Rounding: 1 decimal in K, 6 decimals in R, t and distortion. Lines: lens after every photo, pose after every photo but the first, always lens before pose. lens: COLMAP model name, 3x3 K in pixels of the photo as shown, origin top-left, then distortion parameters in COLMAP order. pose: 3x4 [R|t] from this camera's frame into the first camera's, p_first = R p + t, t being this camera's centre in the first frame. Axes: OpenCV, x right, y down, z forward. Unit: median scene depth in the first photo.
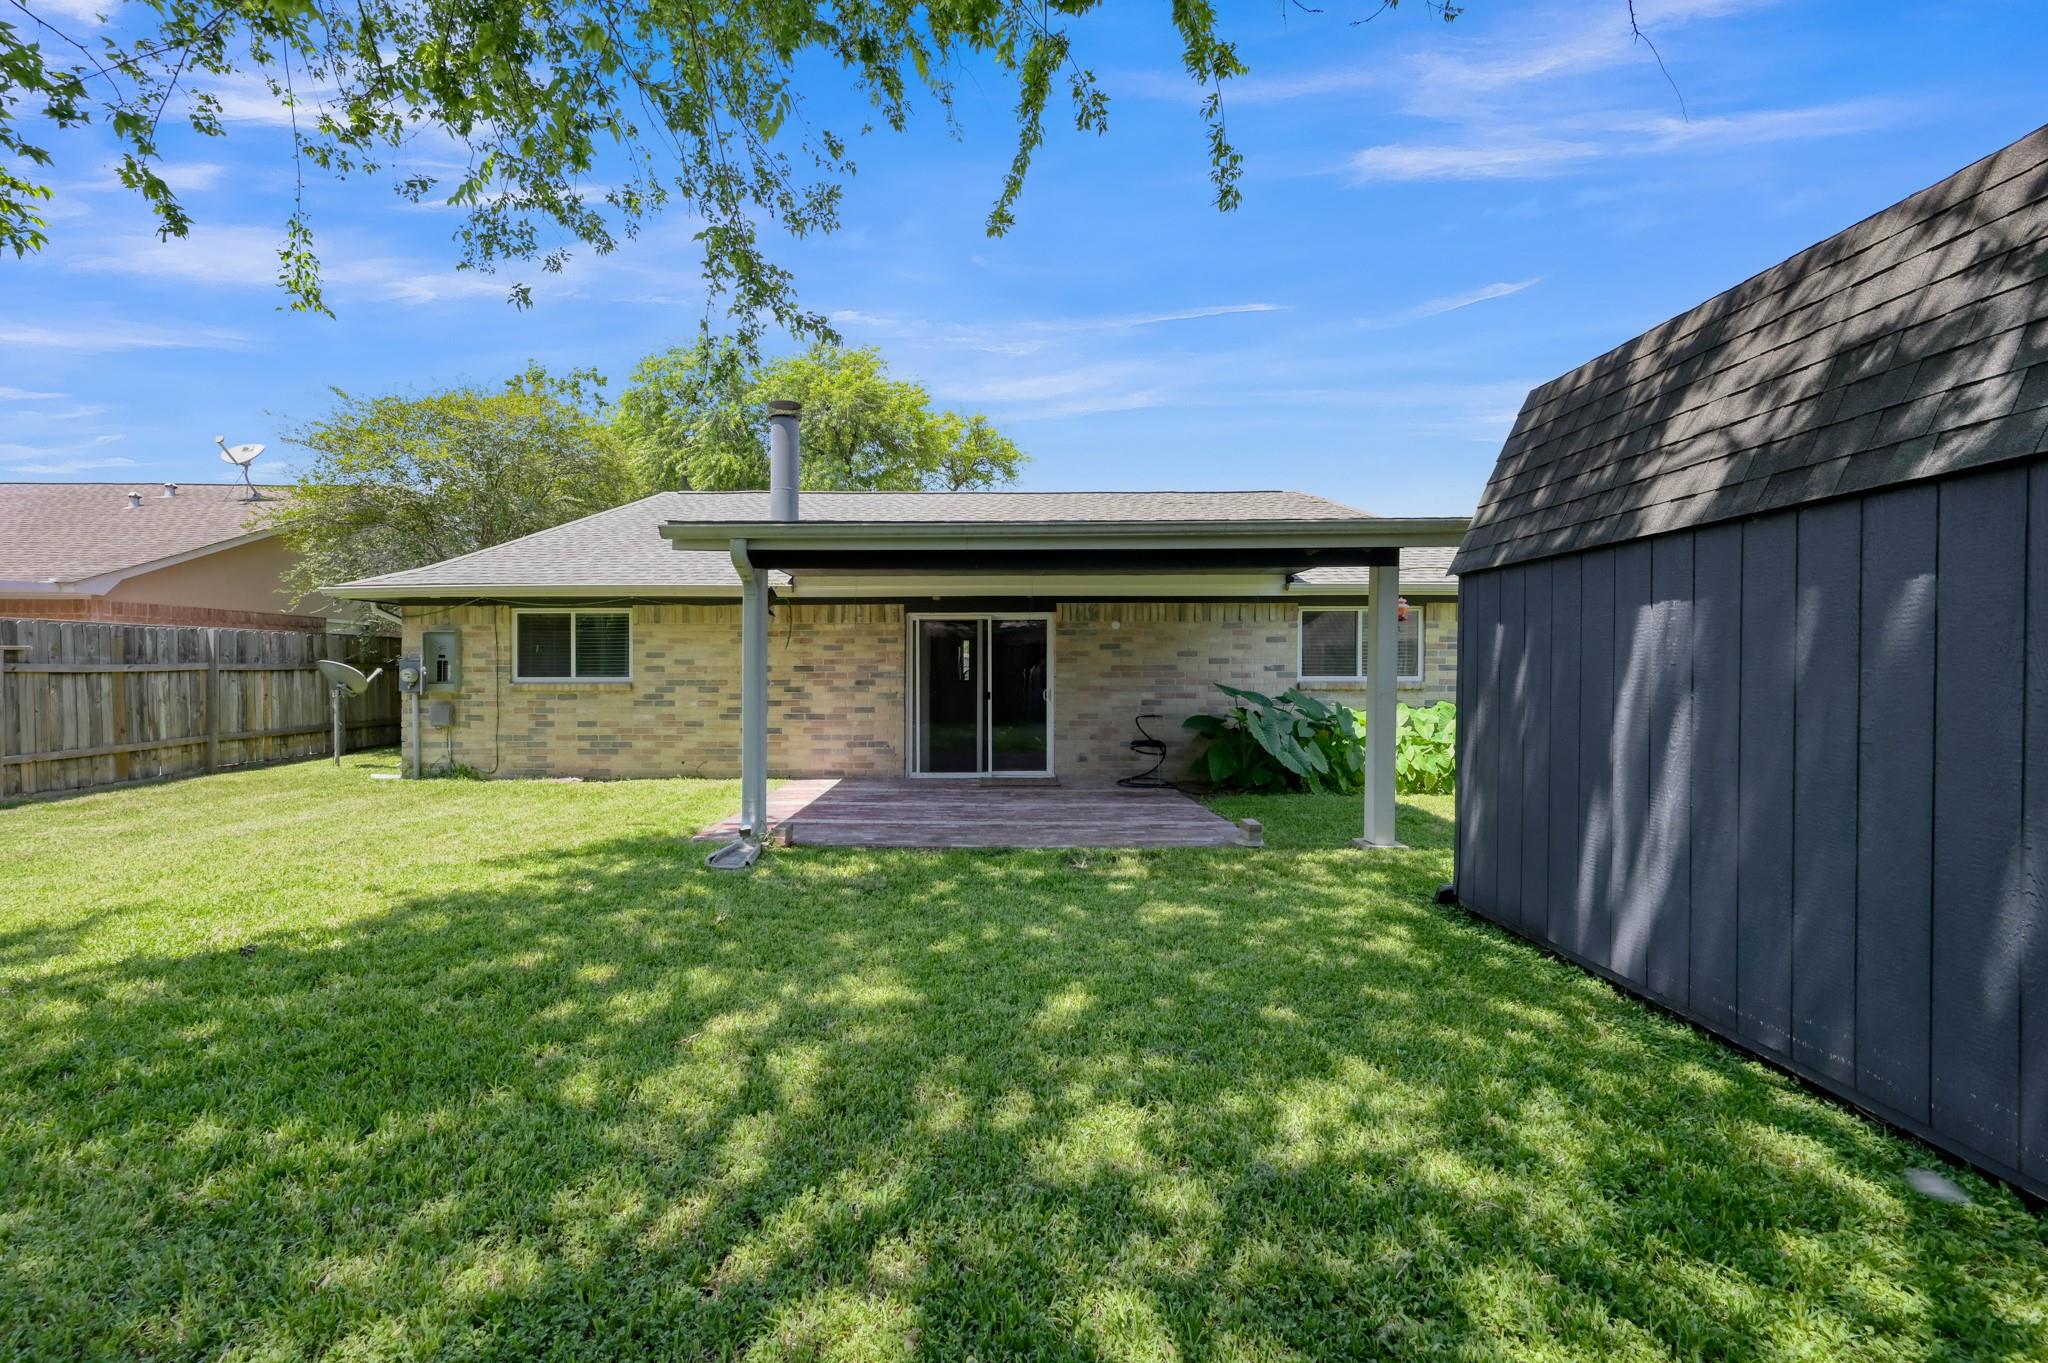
lens RADIAL K [[816.5, 0, 1023.2], [0, 816.5, 678.6], [0, 0, 1]] dist [-0.002558, 0.001139]
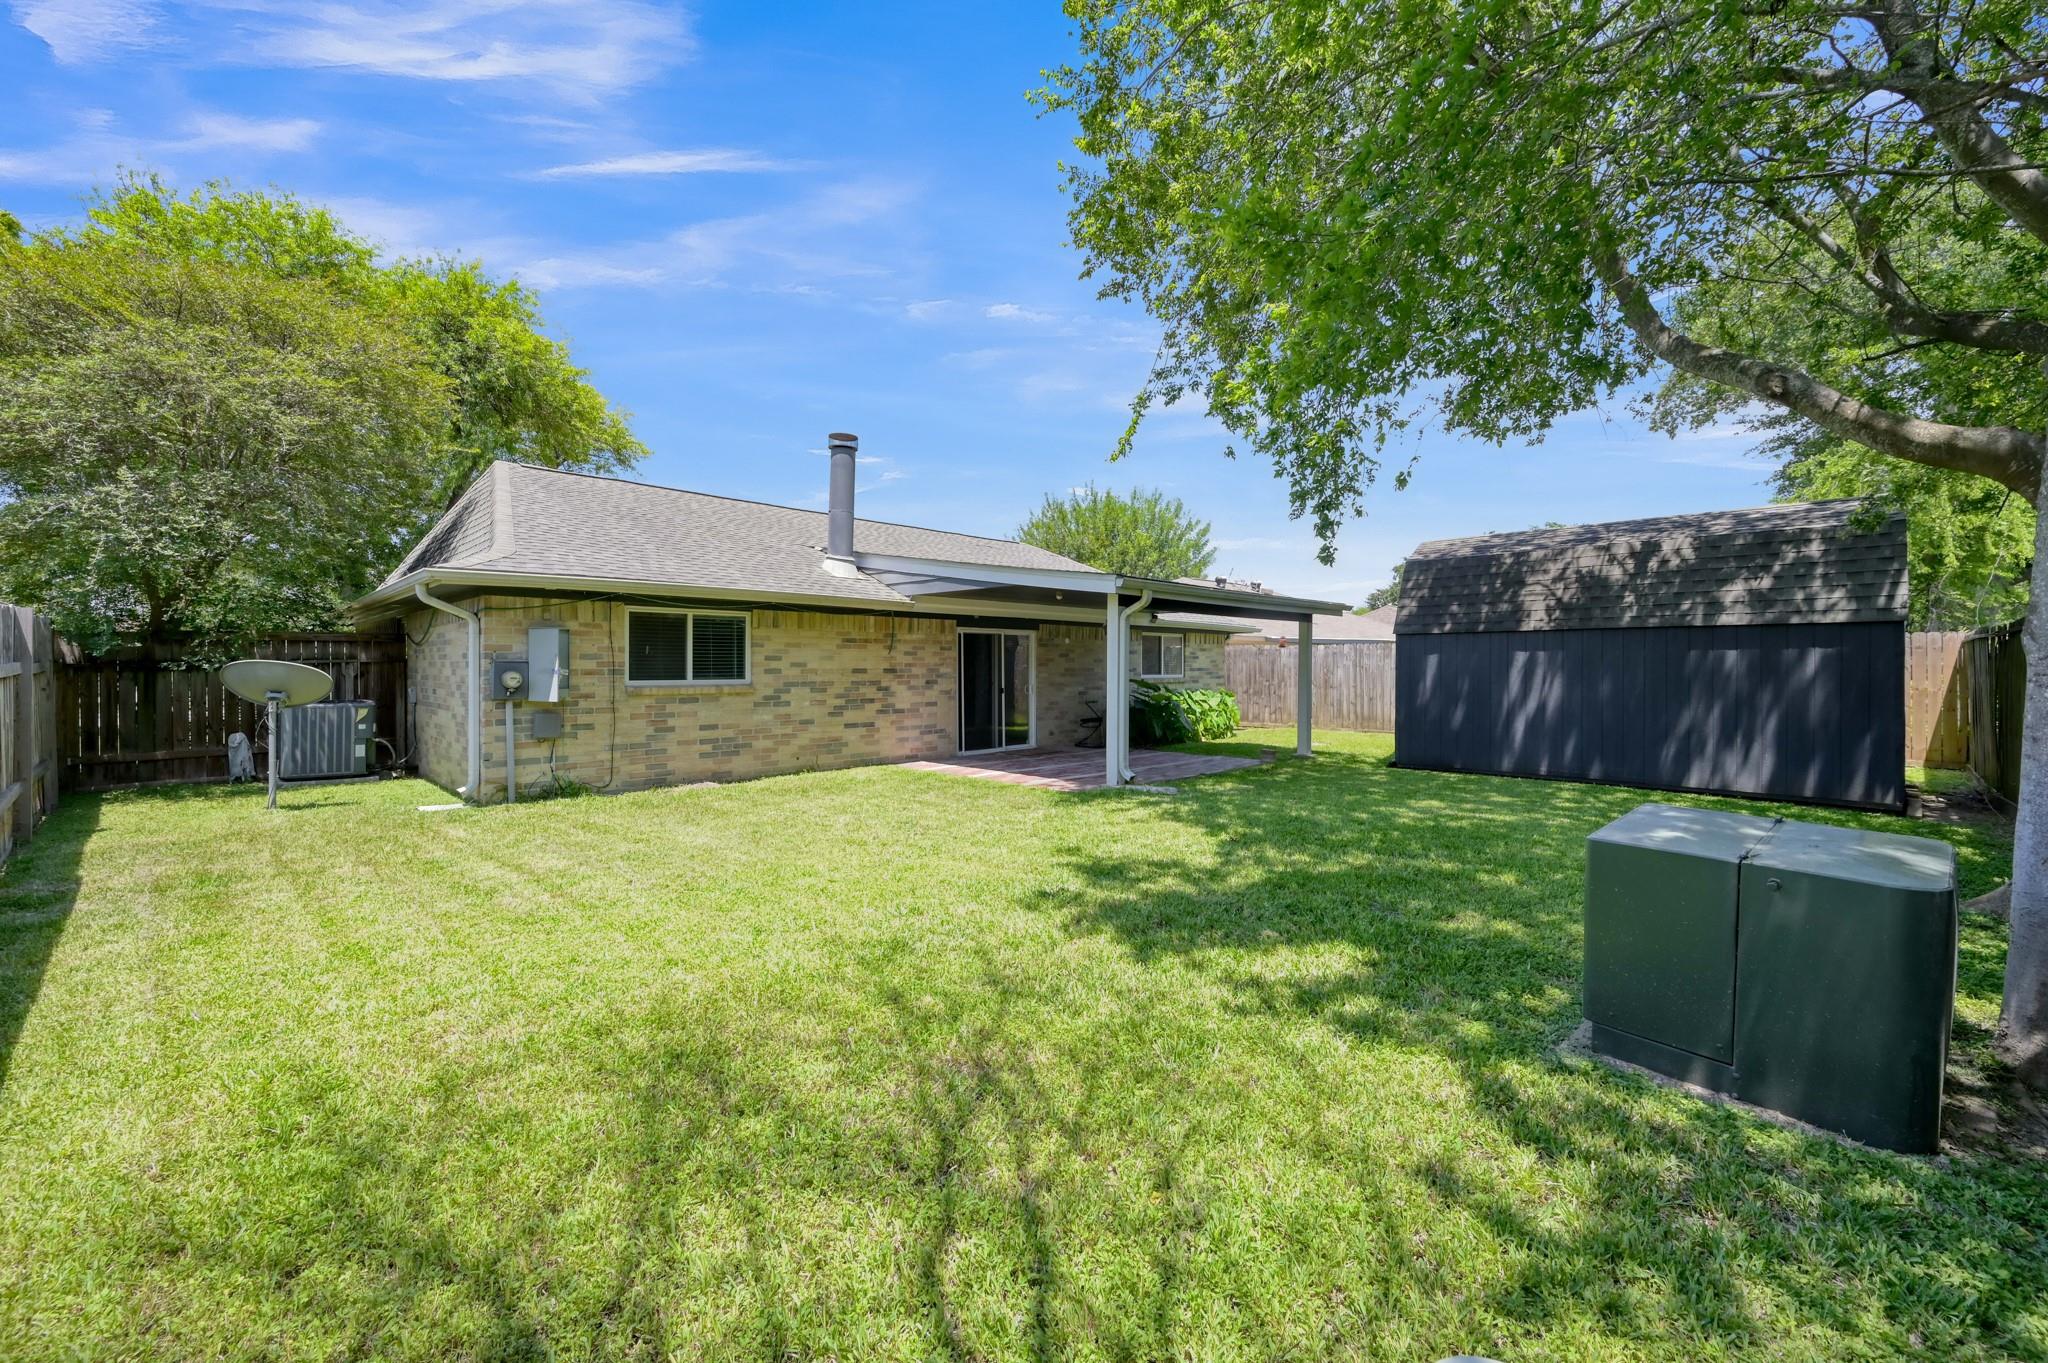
lens RADIAL K [[816.5, 0, 1014.9], [0, 816.5, 679.0], [0, 0, 1]] dist [-0.002558, 0.001139]
pose [[0.699091, -0.009133, 0.714974, -0.981920], [0.007549, 0.999957, 0.005391, -0.005372], [-0.714993, 0.001629, 0.699130, 0.042744]]
